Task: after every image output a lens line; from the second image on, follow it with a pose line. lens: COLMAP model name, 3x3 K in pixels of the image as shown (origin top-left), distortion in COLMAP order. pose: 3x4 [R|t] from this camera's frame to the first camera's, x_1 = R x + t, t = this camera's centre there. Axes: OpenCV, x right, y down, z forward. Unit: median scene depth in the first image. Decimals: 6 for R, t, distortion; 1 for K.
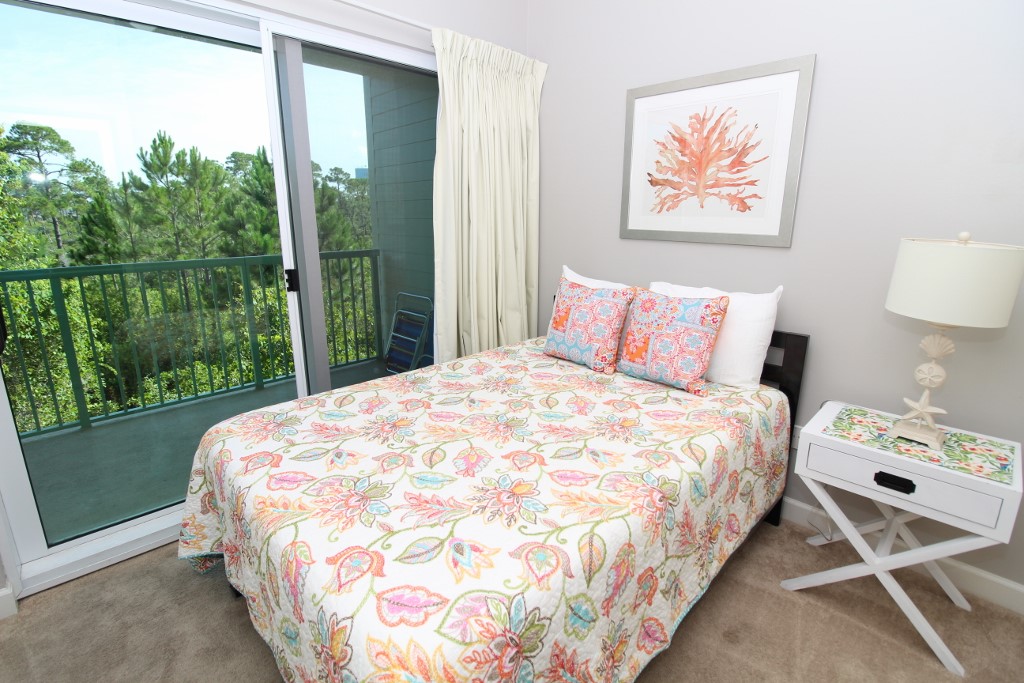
lens RADIAL K [[472.6, 0, 507.6], [0, 472.6, 326.2], [0, 0, 1]] dist [-0.009821, -0.000655]
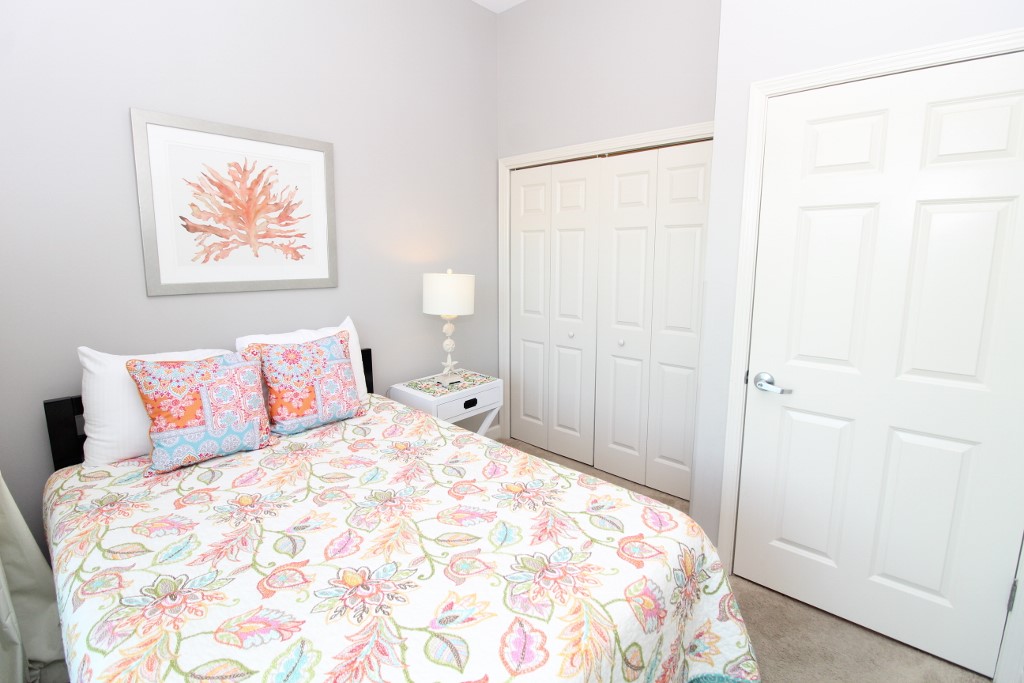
lens RADIAL K [[472.6, 0, 507.6], [0, 472.6, 326.2], [0, 0, 1]] dist [-0.009821, -0.000655]
pose [[-0.057191, -0.156650, 0.985997, -0.680032], [0.232547, 0.958358, 0.165747, -0.162908], [-0.970902, 0.238770, -0.018381, 0.575181]]
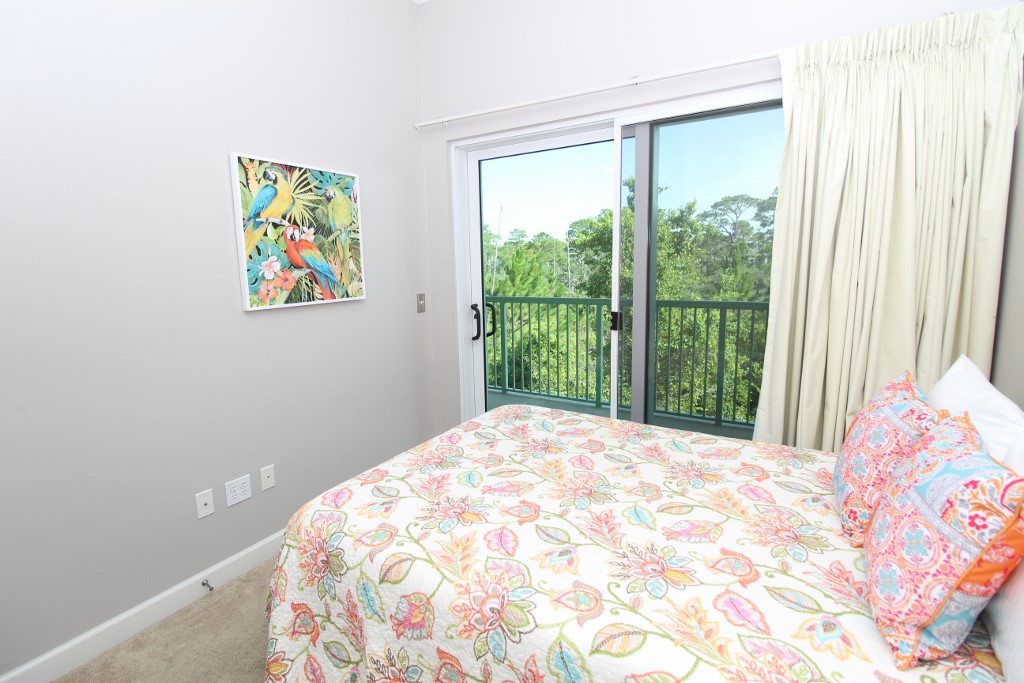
lens RADIAL K [[472.6, 0, 507.6], [0, 472.6, 326.2], [0, 0, 1]] dist [-0.009821, -0.000655]
pose [[0.254468, 0.121313, -0.959442, 0.653373], [-0.203278, 0.976646, 0.069574, -0.115980], [0.945476, 0.177329, 0.273185, 0.427592]]
